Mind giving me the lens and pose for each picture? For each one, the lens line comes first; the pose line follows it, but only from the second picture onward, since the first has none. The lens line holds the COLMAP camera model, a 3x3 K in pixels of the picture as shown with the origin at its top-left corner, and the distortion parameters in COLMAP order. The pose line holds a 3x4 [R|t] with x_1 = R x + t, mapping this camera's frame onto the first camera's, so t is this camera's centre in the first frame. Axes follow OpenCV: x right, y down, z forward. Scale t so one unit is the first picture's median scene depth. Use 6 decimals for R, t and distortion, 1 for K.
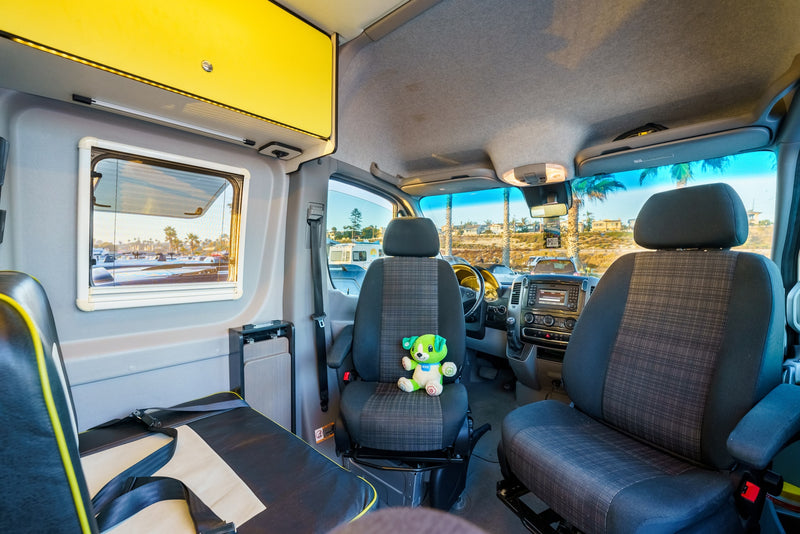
lens RADIAL K [[329.8, 0, 398.9], [0, 329.8, 266.5], [0, 0, 1]] dist [-0.029023, 0.003537]
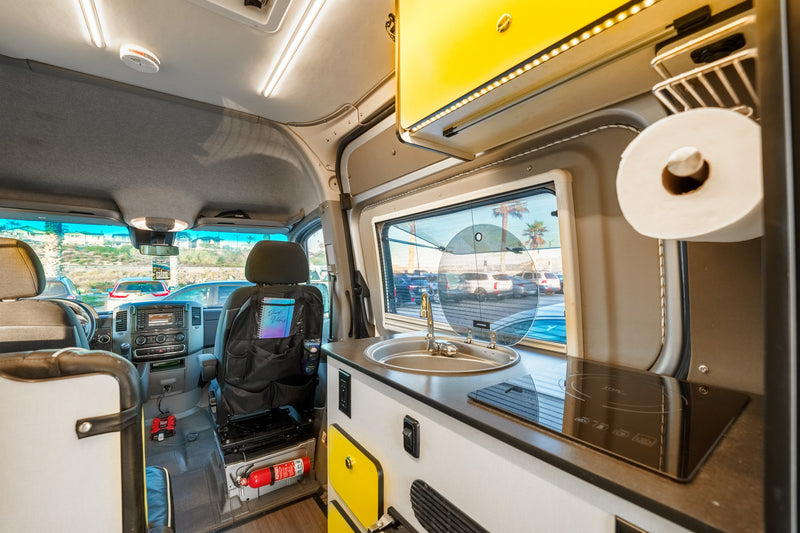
lens RADIAL K [[329.8, 0, 402.9], [0, 329.8, 269.3], [0, 0, 1]] dist [-0.029023, 0.003537]
pose [[0.219603, 0.005231, 0.975575, -0.516607], [0.037079, 0.999218, -0.013704, -0.043481], [-0.974884, 0.039183, 0.219238, -0.163350]]
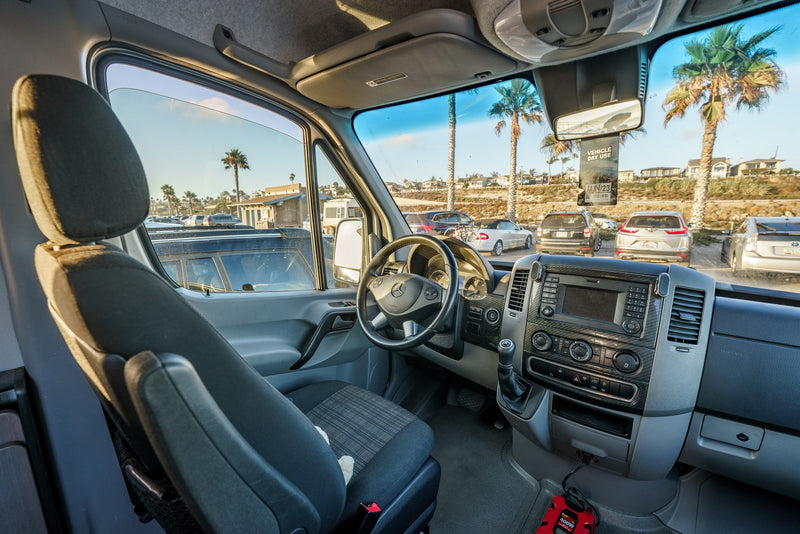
lens RADIAL K [[329.8, 0, 399.1], [0, 329.8, 268.0], [0, 0, 1]] dist [-0.029023, 0.003537]
pose [[0.999820, -0.012880, -0.013947, 0.178678], [0.014697, 0.990164, 0.139141, -0.033927], [0.012018, -0.139320, 0.990174, 0.494202]]
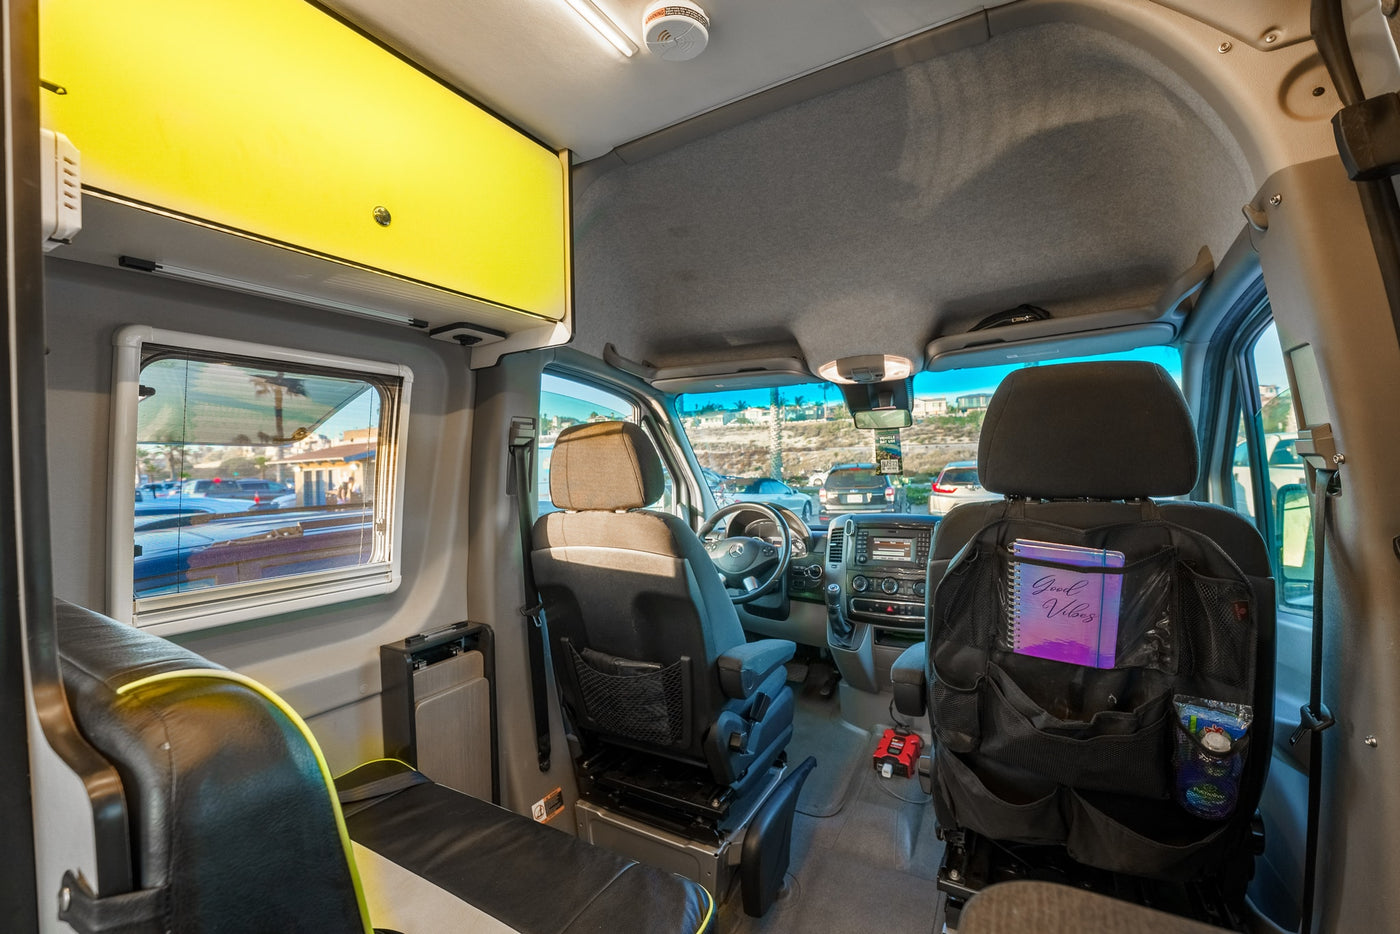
lens RADIAL K [[577.1, 0, 698.0], [0, 577.1, 467.8], [0, 0, 1]] dist [-0.029023, 0.003537]
pose [[0.981944, -0.034742, 0.185953, -0.118839], [0.039665, 0.998952, -0.022818, -0.056879], [-0.184966, 0.029781, 0.982294, -0.060512]]
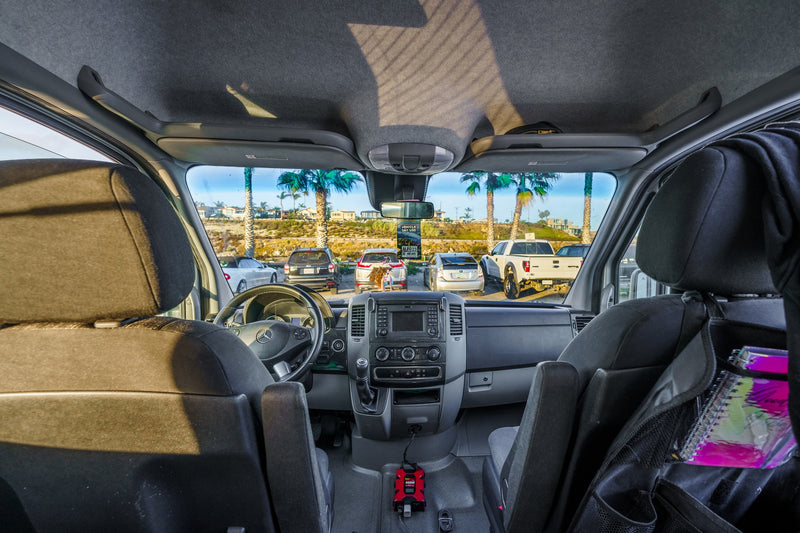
lens RADIAL K [[354.7, 0, 420.8], [0, 354.7, 264.0], [0, 0, 1]] dist [-0.022578, -0.000341]
pose [[0.708890, -0.038010, 0.704295, -0.093265], [0.021182, 0.999244, 0.032607, -0.068100], [-0.705001, -0.008196, 0.709159, 0.376821]]
